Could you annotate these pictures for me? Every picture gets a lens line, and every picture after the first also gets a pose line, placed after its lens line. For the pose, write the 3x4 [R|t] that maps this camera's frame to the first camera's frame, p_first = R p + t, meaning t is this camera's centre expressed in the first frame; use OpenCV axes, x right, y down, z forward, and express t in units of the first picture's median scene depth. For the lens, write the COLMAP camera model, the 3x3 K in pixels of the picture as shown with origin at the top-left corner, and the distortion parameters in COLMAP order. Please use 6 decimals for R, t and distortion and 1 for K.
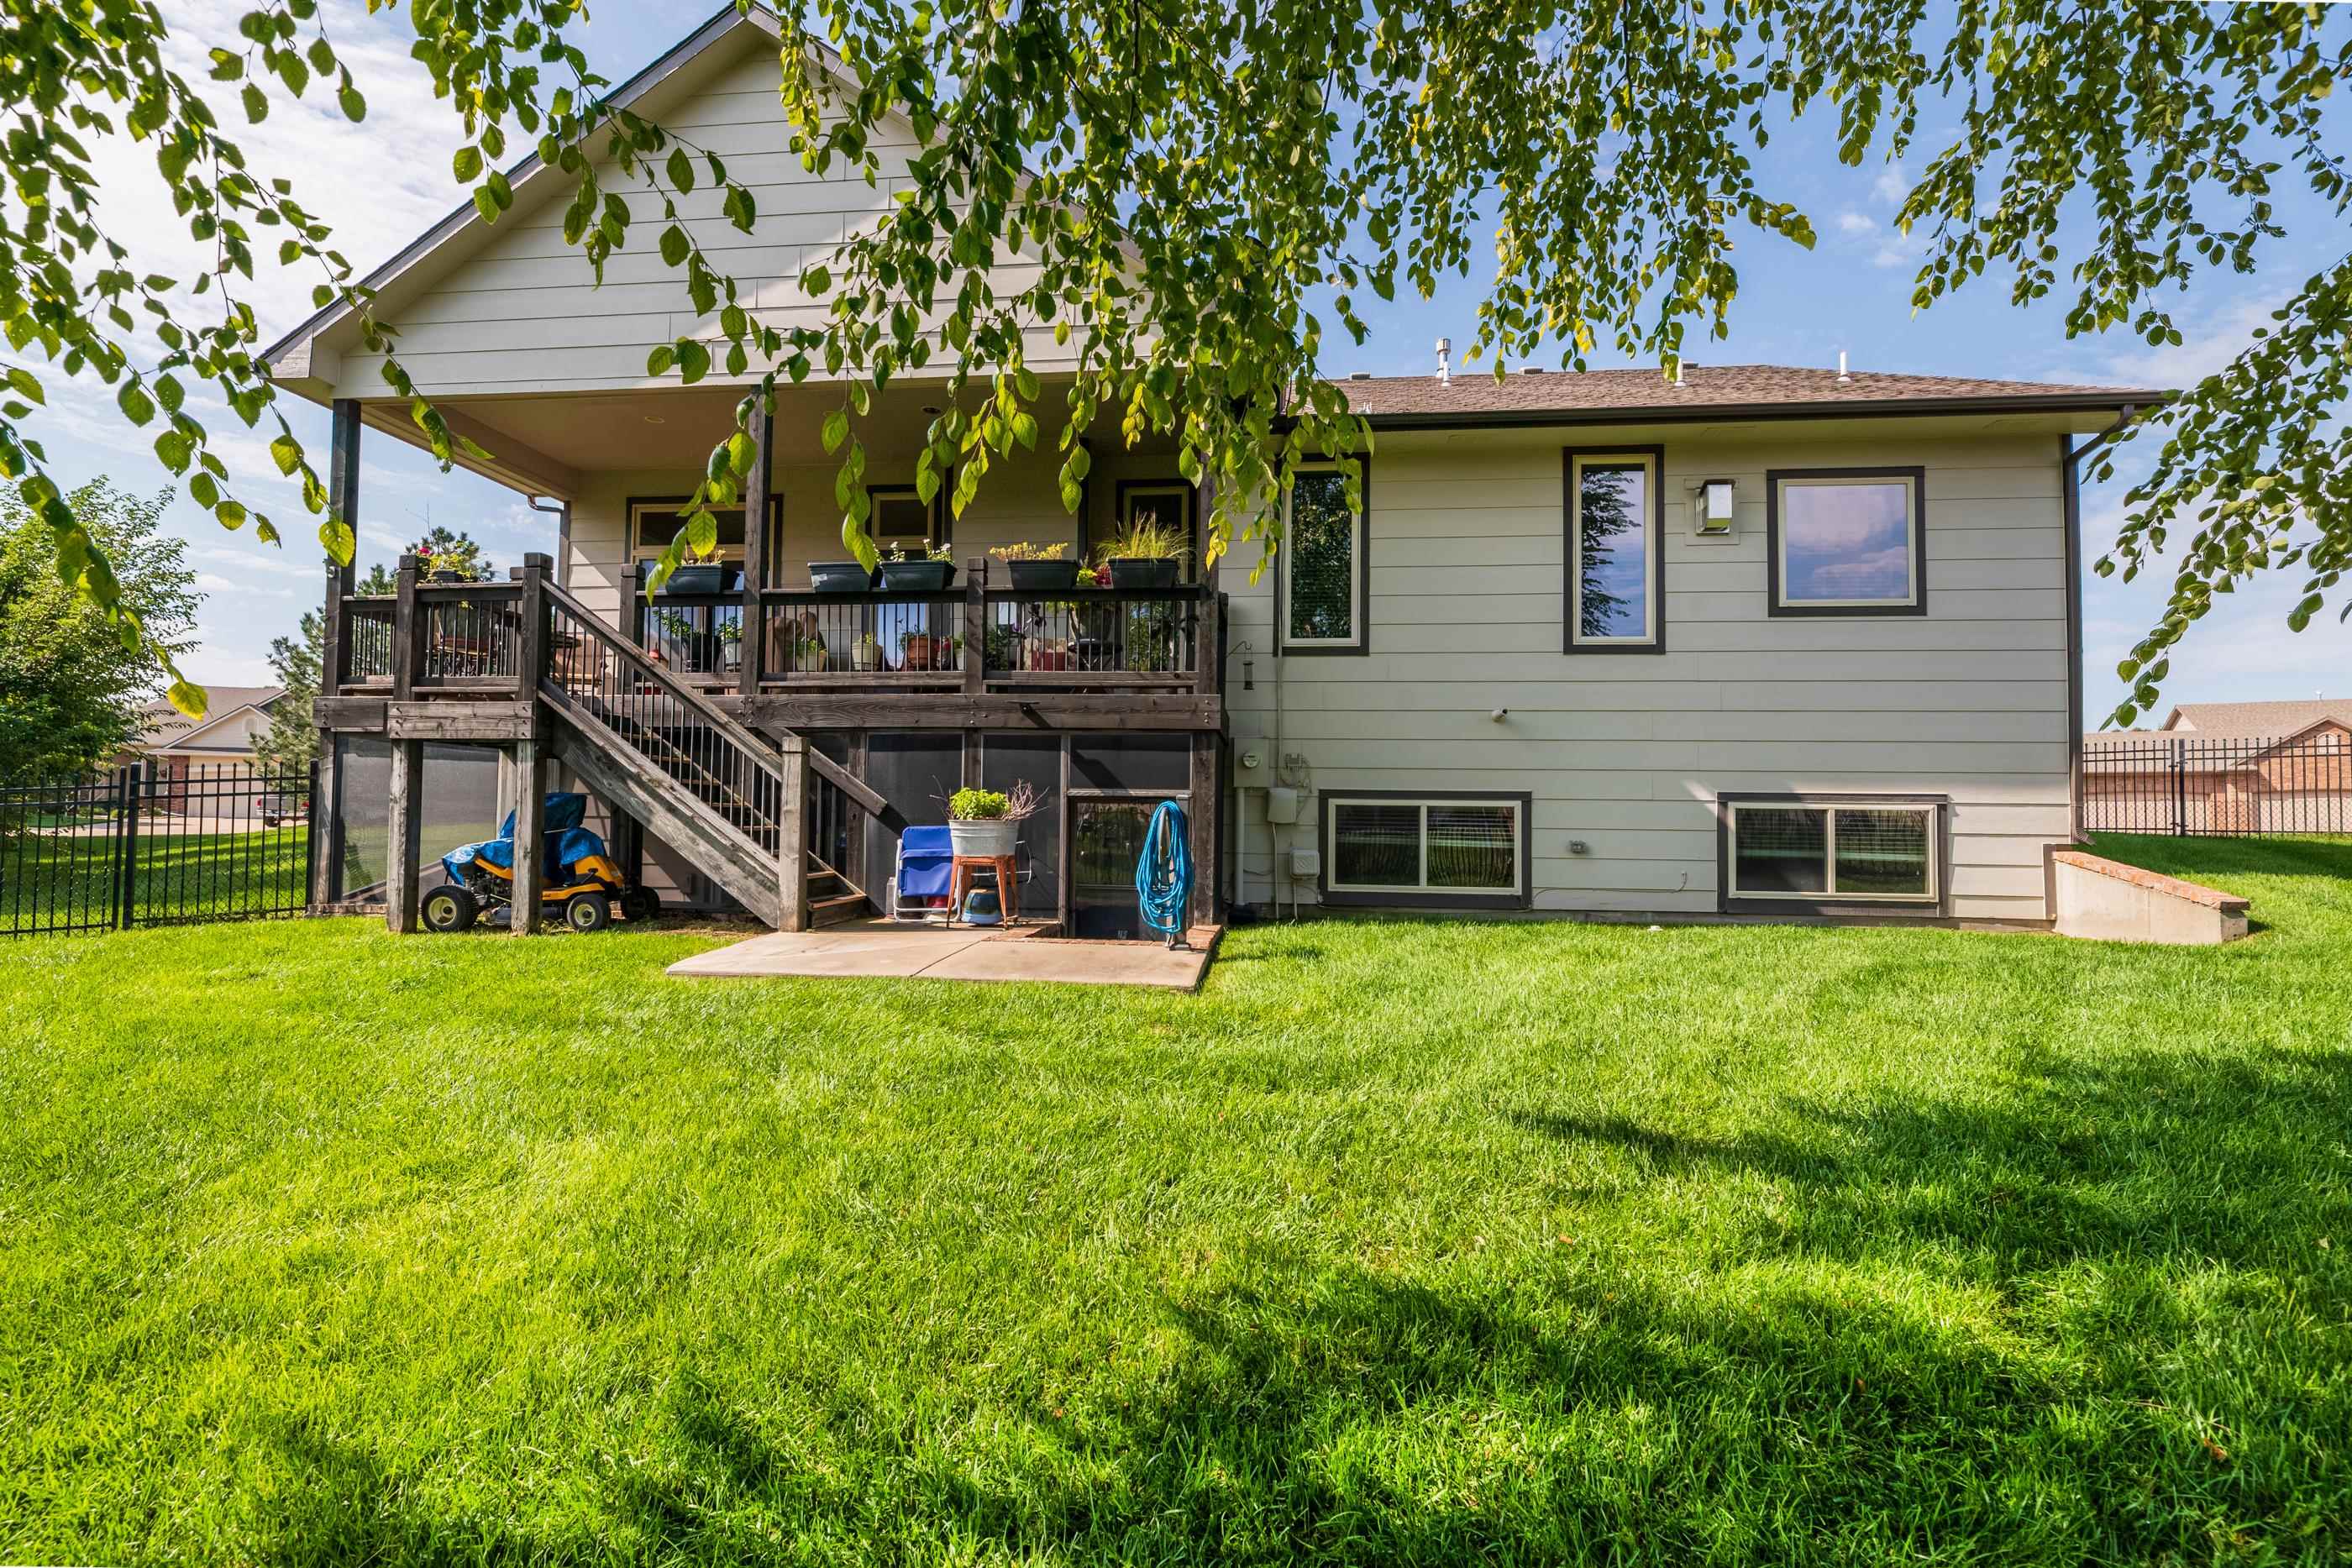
lens RADIAL K [[992.1, 0, 1161.0], [0, 992.1, 791.6], [0, 0, 1]] dist [-0.001179, -0.000455]
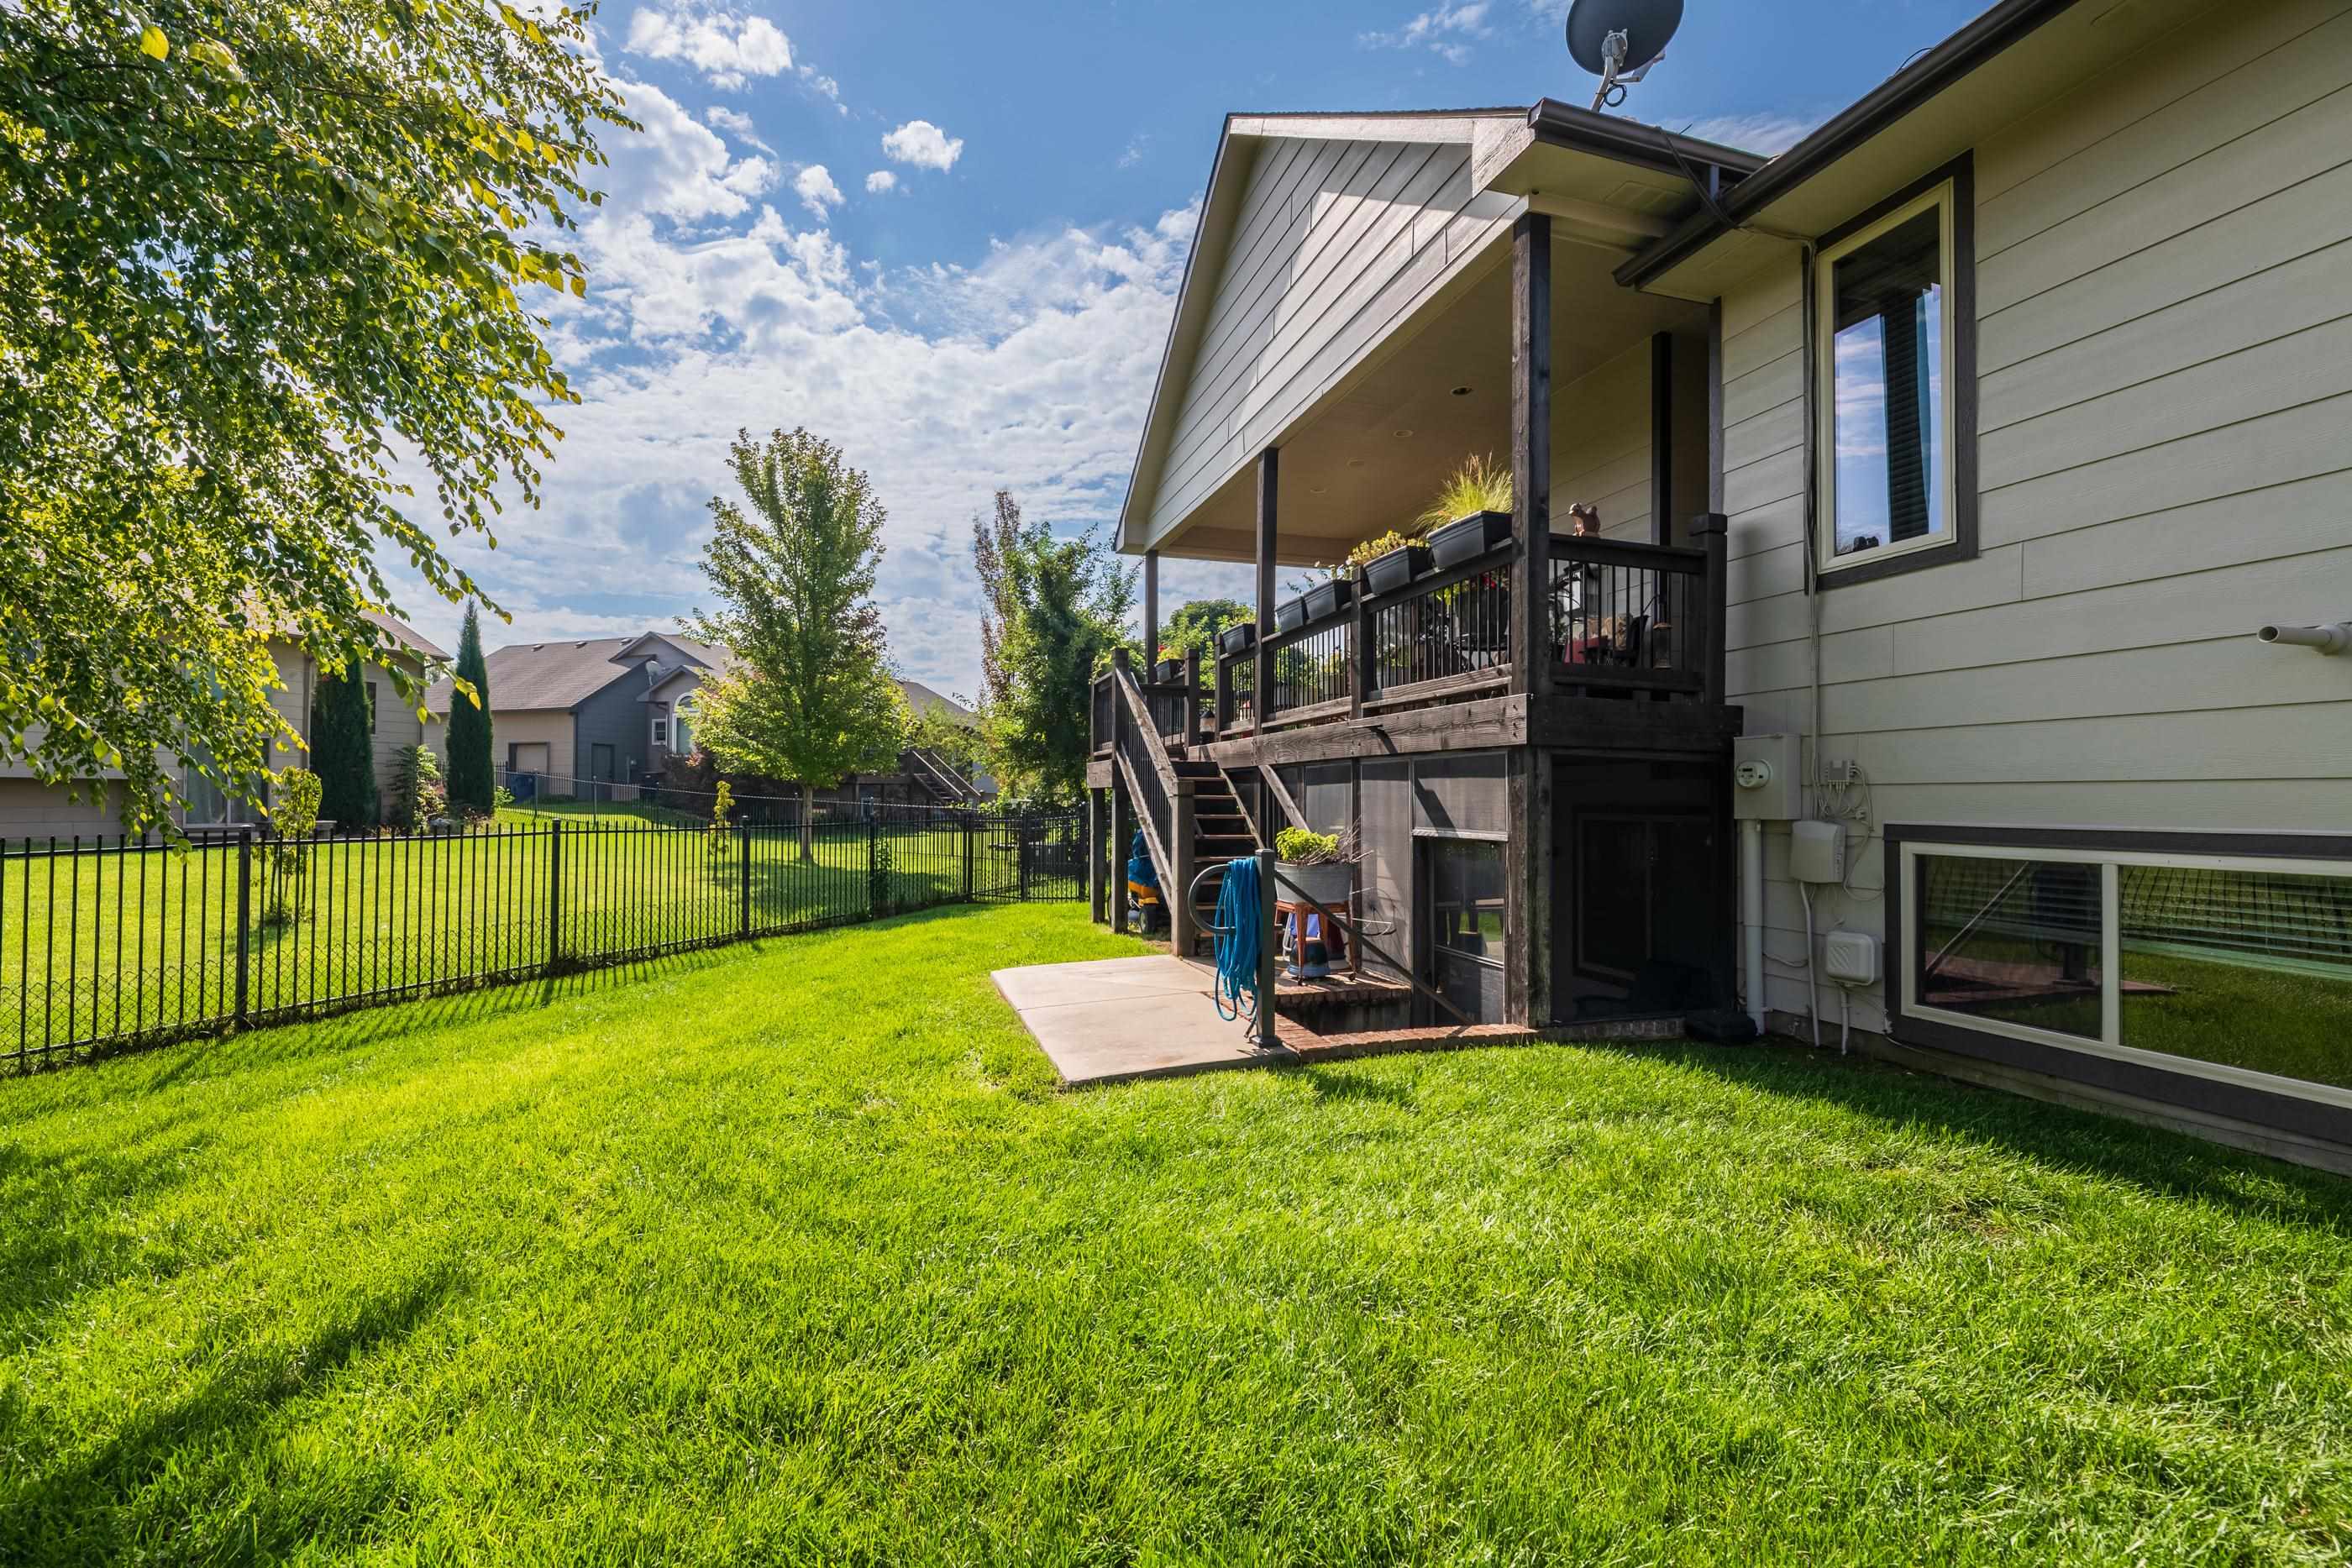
lens RADIAL K [[992.1, 0, 1161.0], [0, 992.1, 791.6], [0, 0, 1]] dist [-0.001179, -0.000455]
pose [[0.379933, -0.019720, -0.924804, 0.513346], [0.027604, 0.999569, -0.009974, -0.025774], [0.924602, -0.021739, 0.380314, 0.430514]]
